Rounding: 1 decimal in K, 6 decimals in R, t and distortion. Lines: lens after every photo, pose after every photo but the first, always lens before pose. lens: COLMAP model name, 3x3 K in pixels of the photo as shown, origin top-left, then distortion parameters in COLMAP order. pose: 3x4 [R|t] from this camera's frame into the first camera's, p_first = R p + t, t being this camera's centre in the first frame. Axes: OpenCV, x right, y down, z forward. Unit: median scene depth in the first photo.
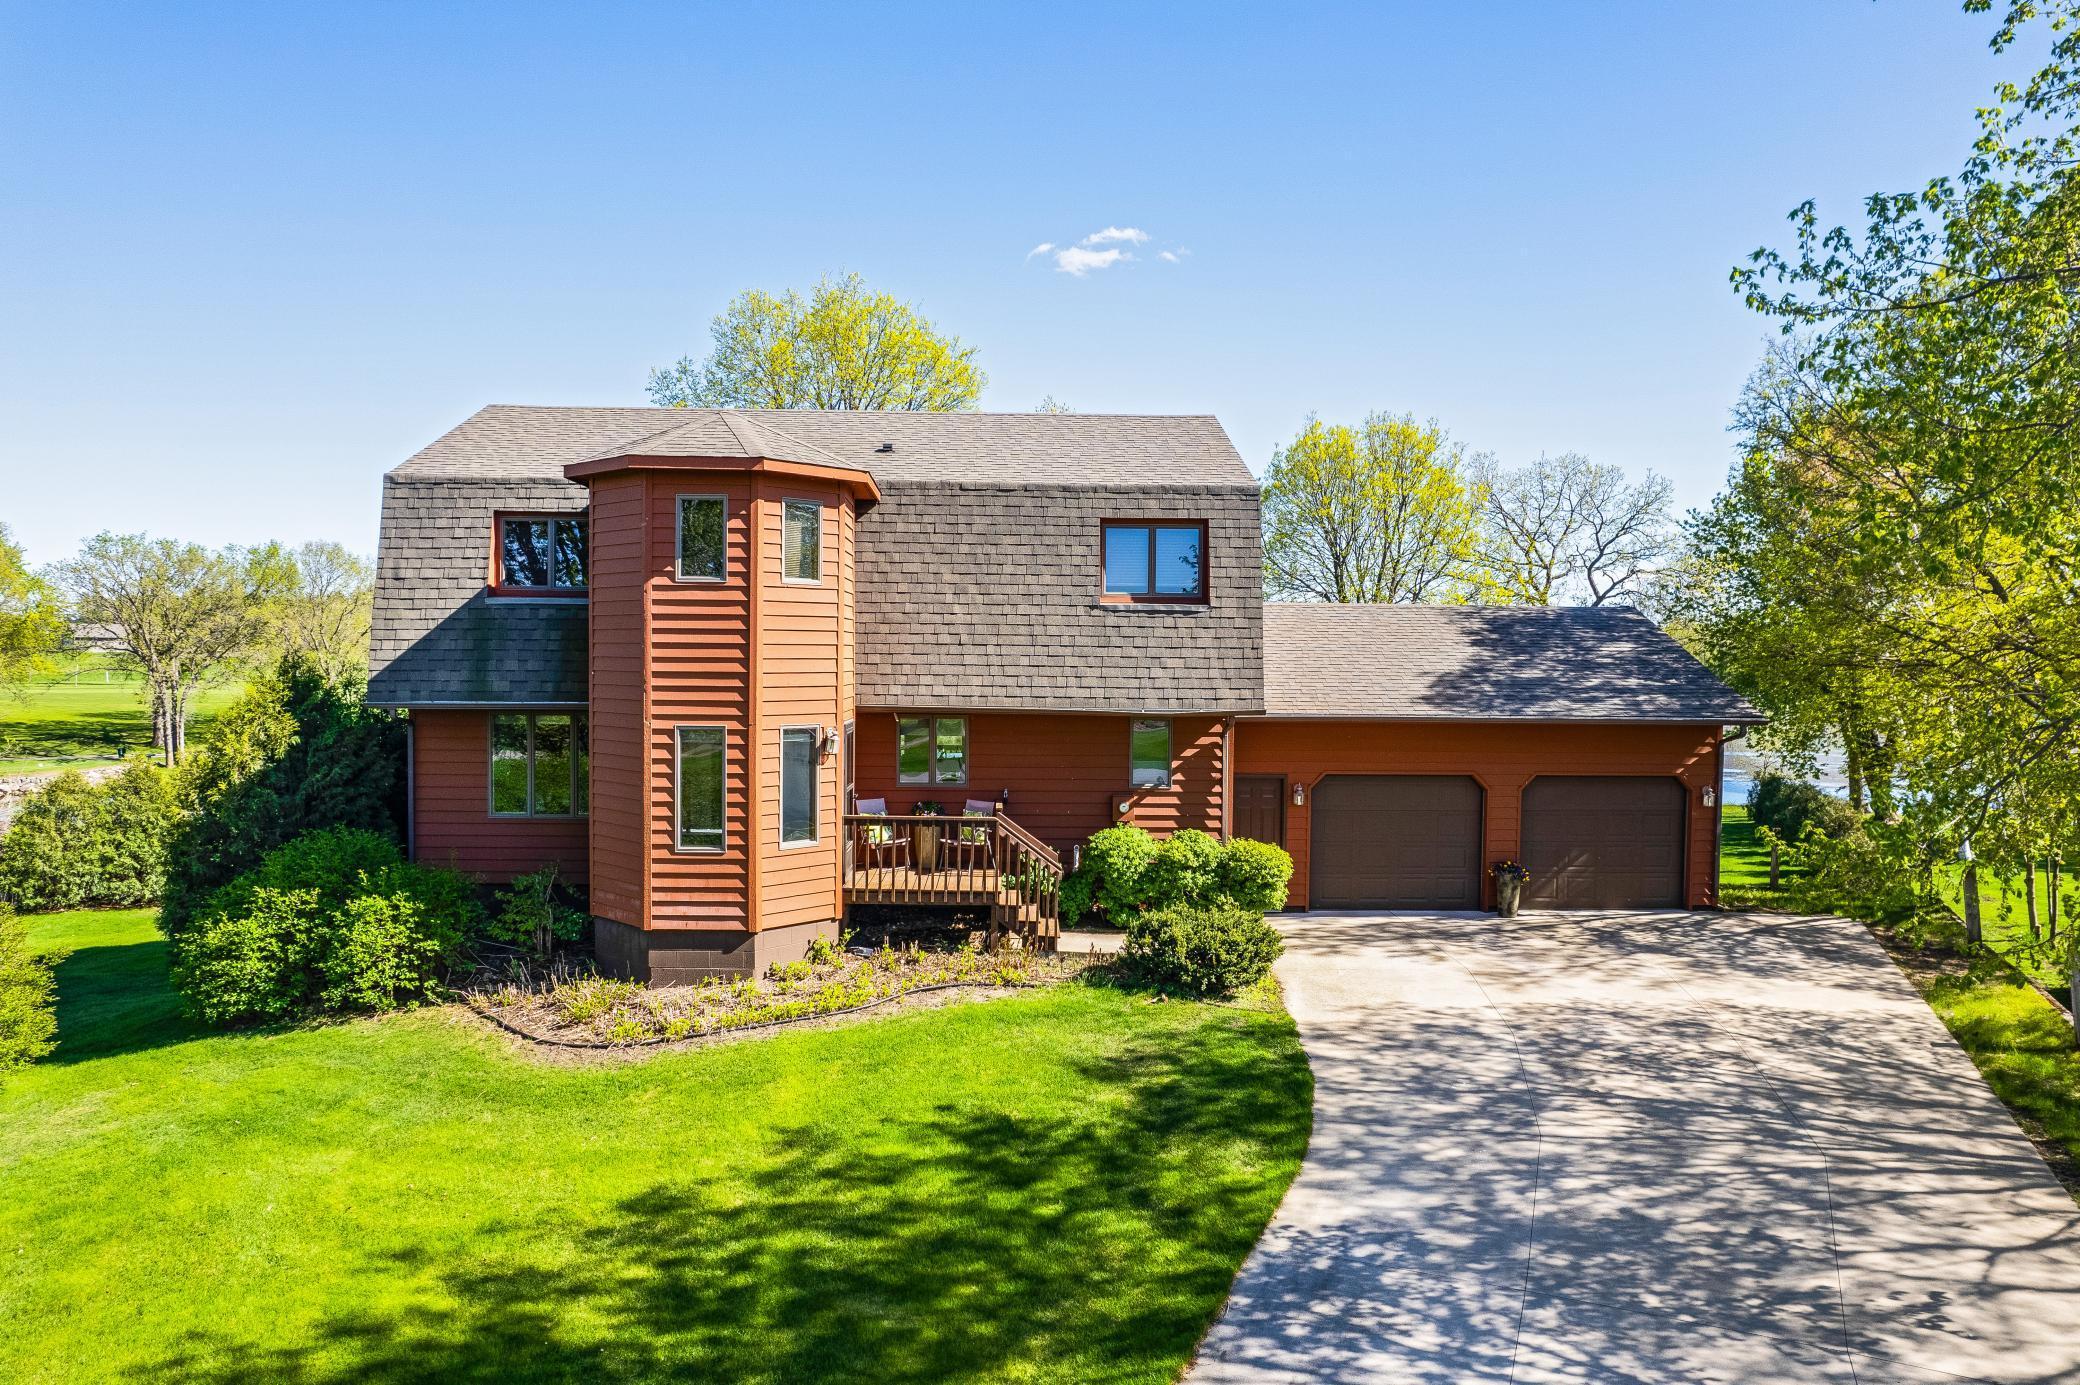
lens RADIAL K [[1345.5, 0, 1030.0], [0, 1345.5, 697.9], [0, 0, 1]] dist [-0.065528, 0.060734]
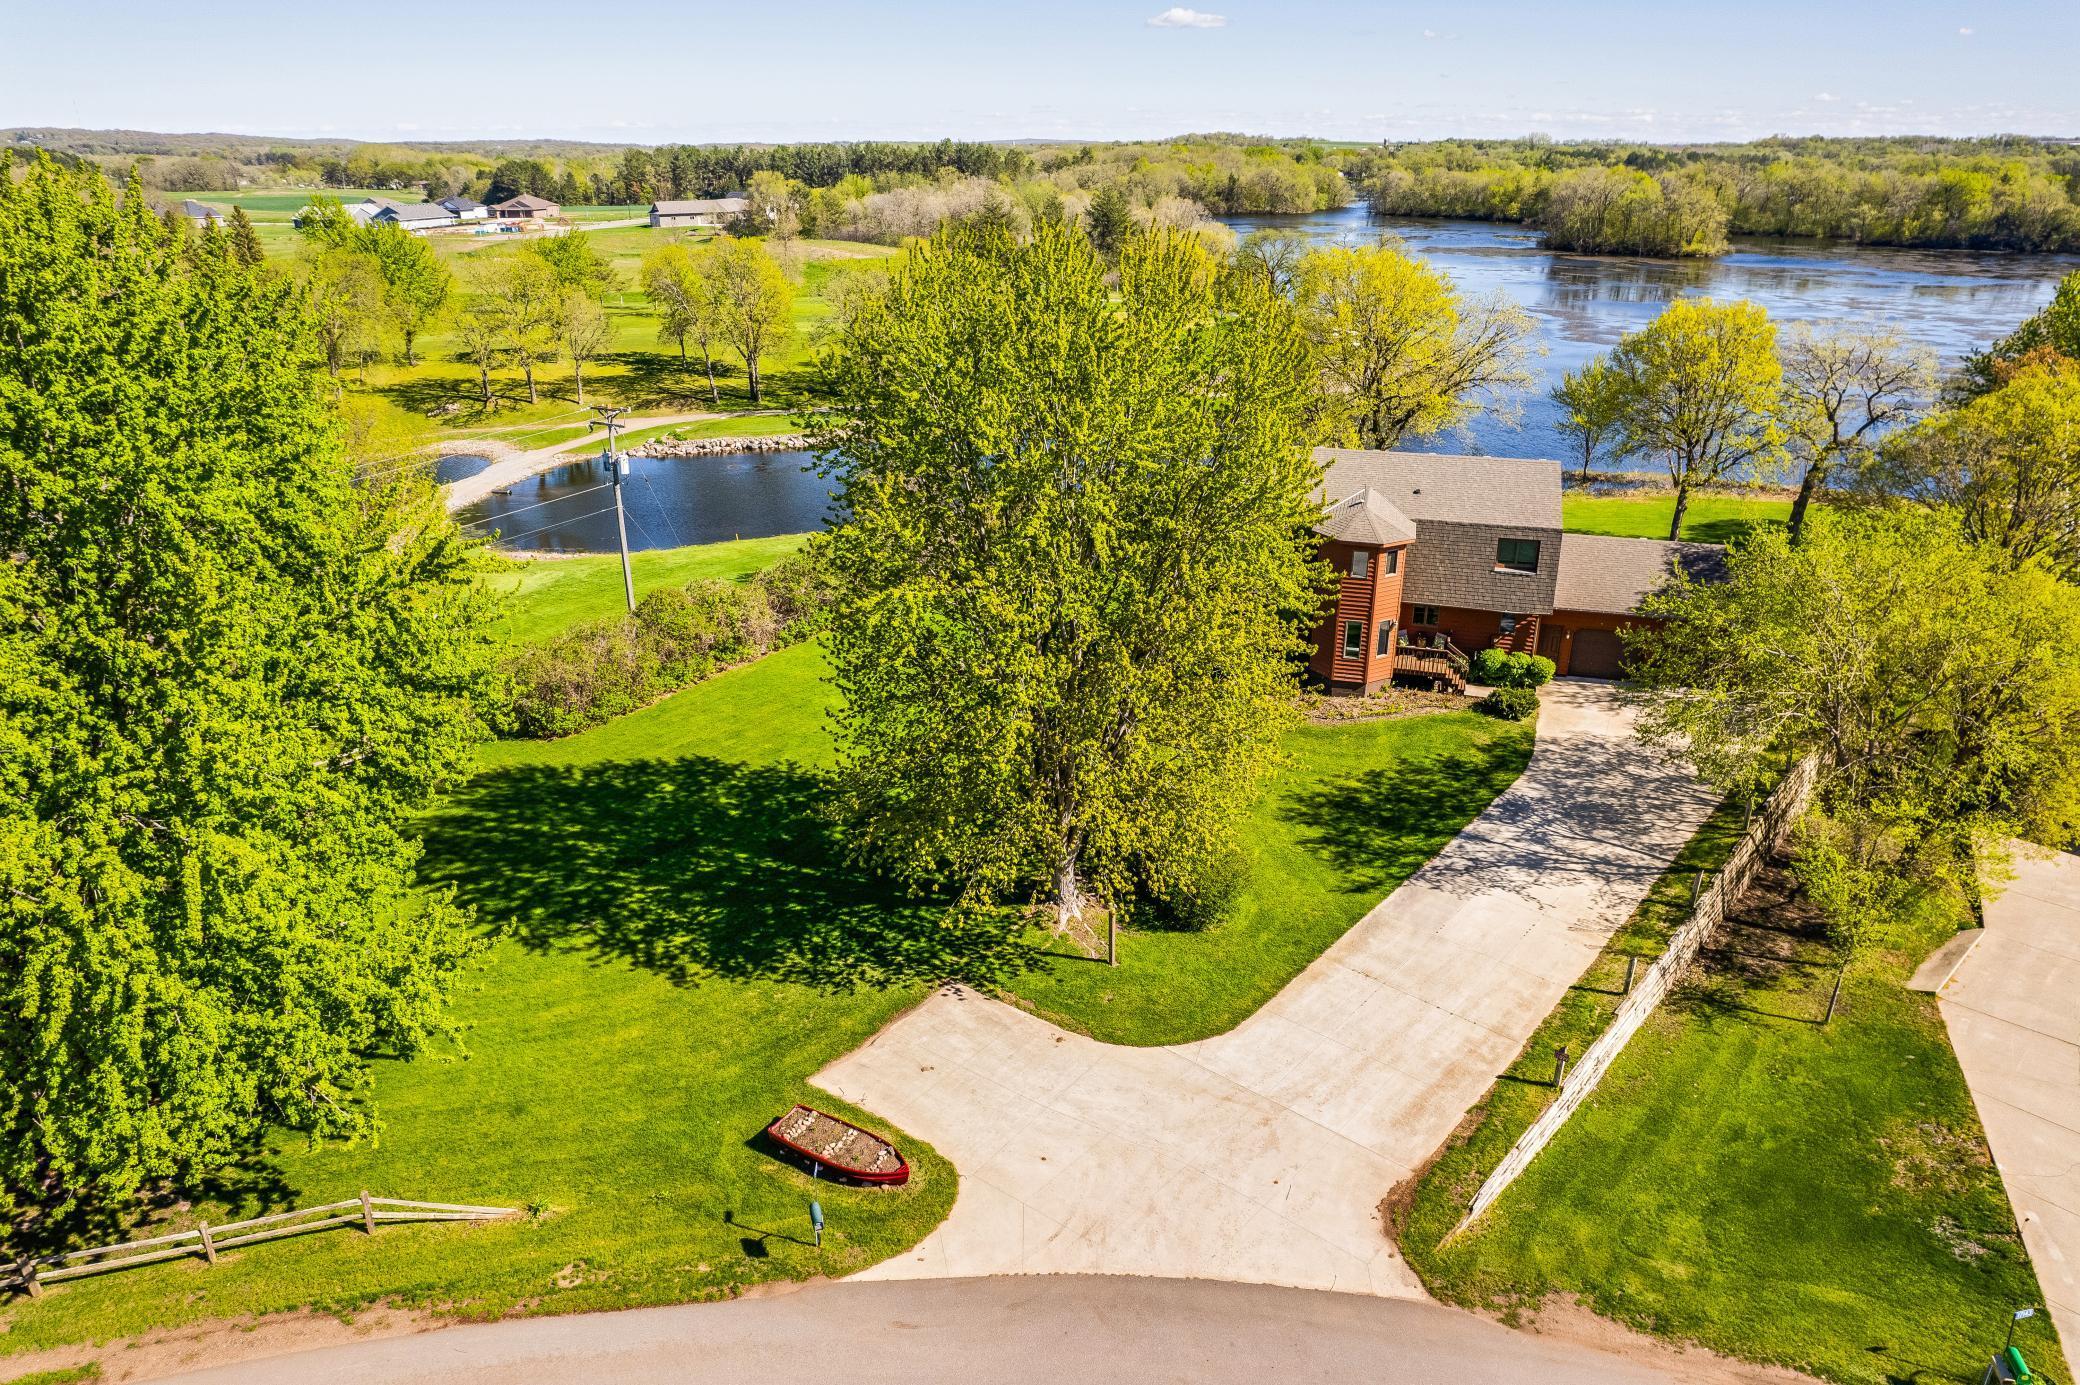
lens RADIAL K [[1345.5, 0, 1030.0], [0, 1345.5, 697.9], [0, 0, 1]] dist [-0.065528, 0.060734]
pose [[0.953500, 0.101730, -0.283704, -0.054902], [0.002558, 0.938548, 0.345140, -0.815011], [0.301381, -0.329817, 0.894645, -1.916523]]
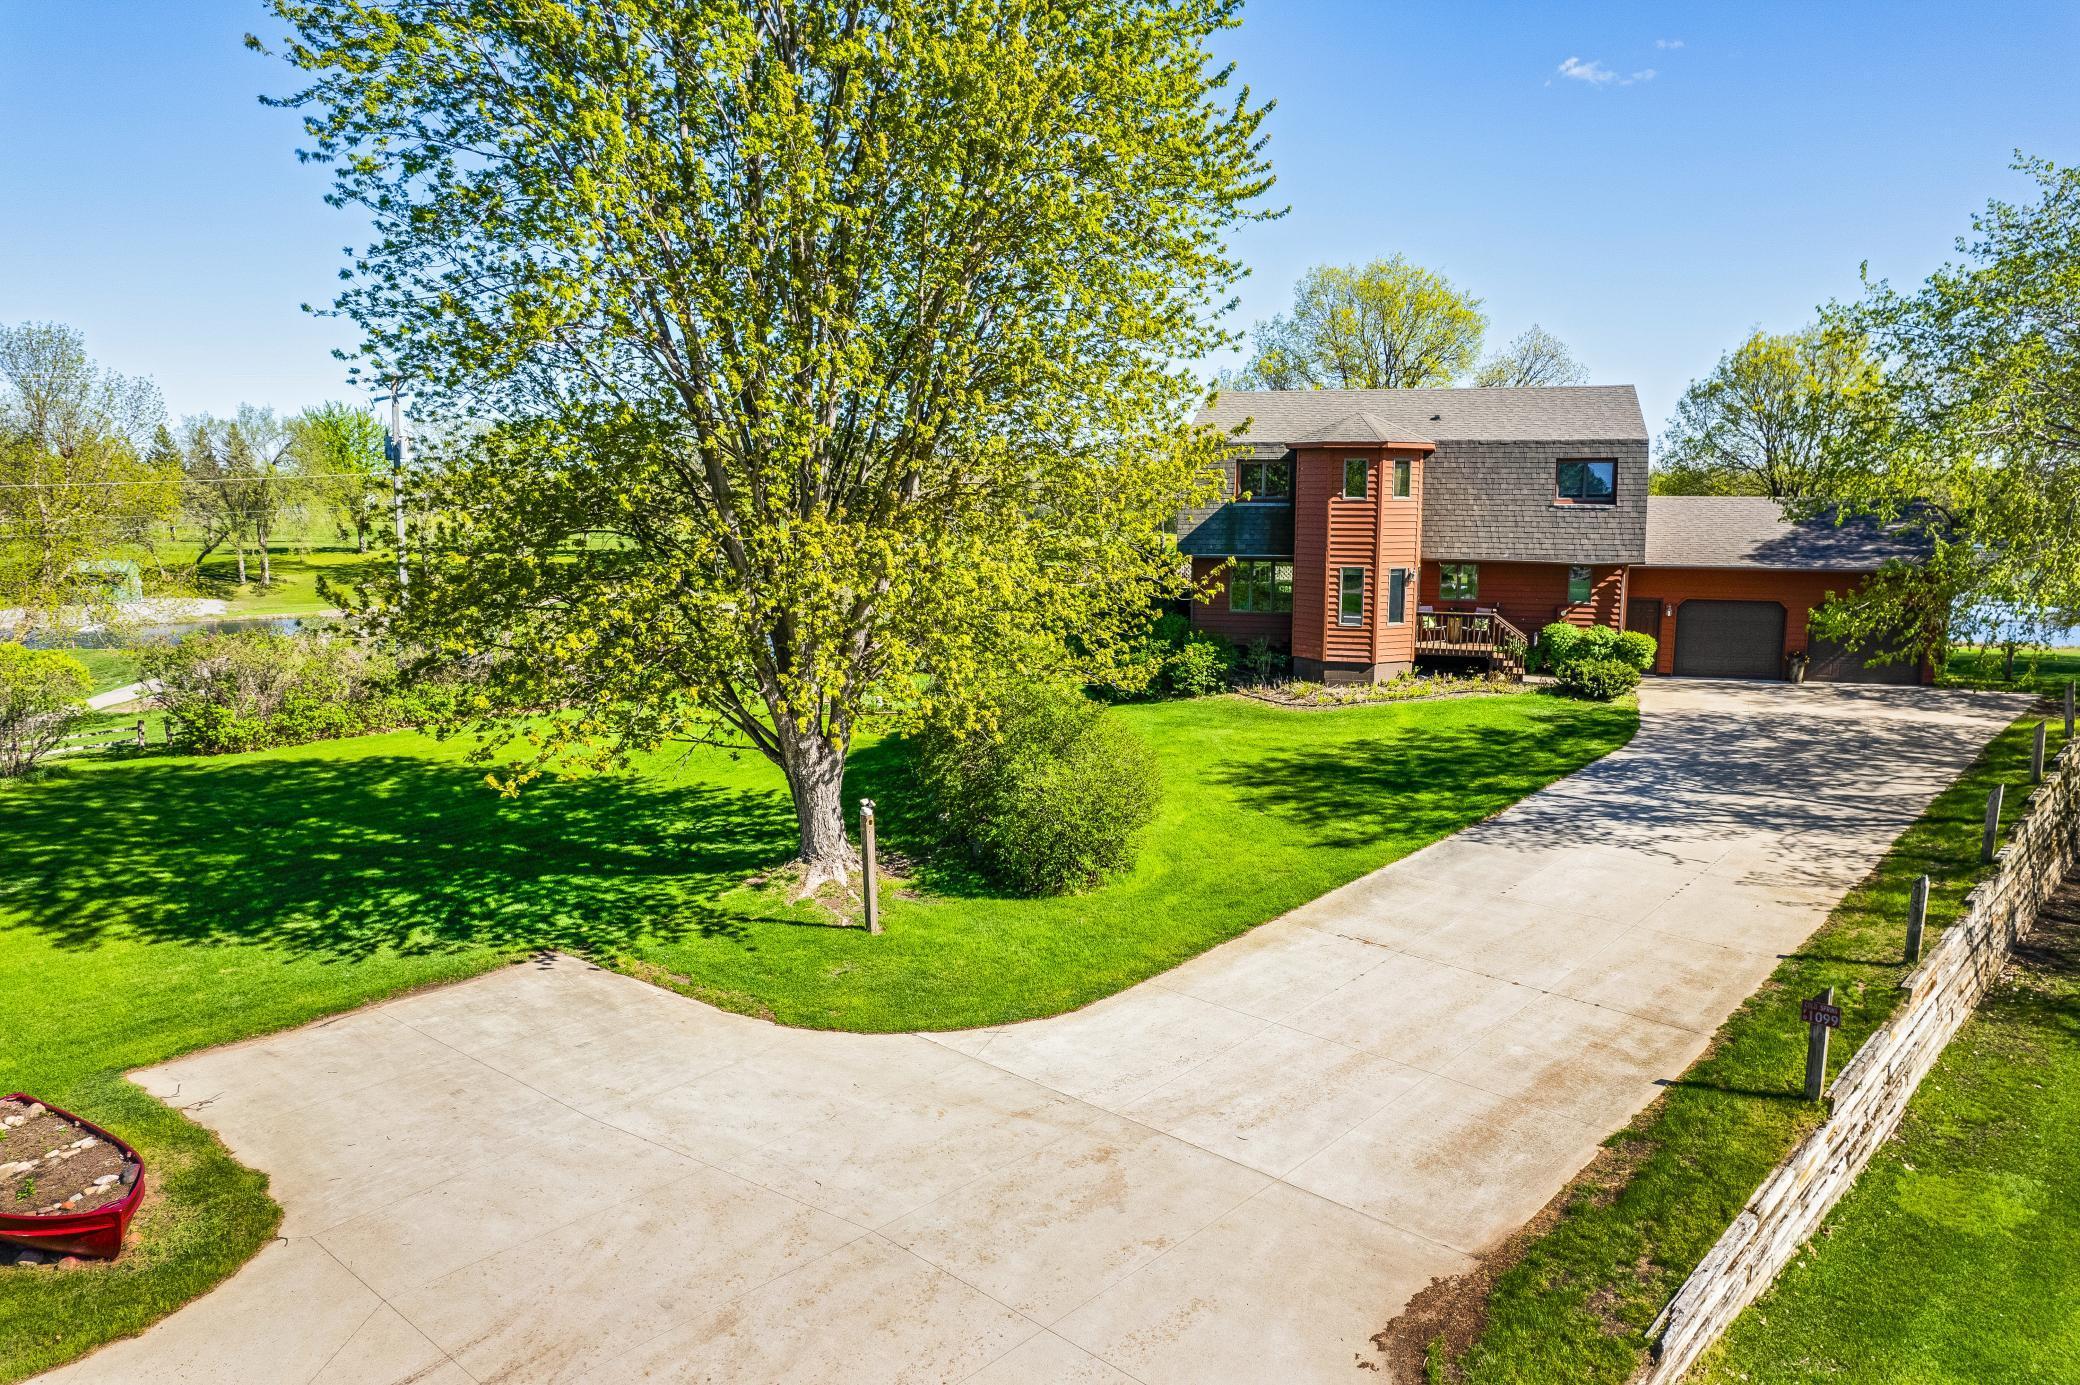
lens RADIAL K [[1345.5, 0, 1030.0], [0, 1345.5, 697.9], [0, 0, 1]] dist [-0.065528, 0.060734]
pose [[0.942658, 0.039265, -0.331442, -0.011692], [-0.001903, 0.993672, 0.112303, -0.009831], [0.333755, -0.105232, 0.936768, -1.093041]]
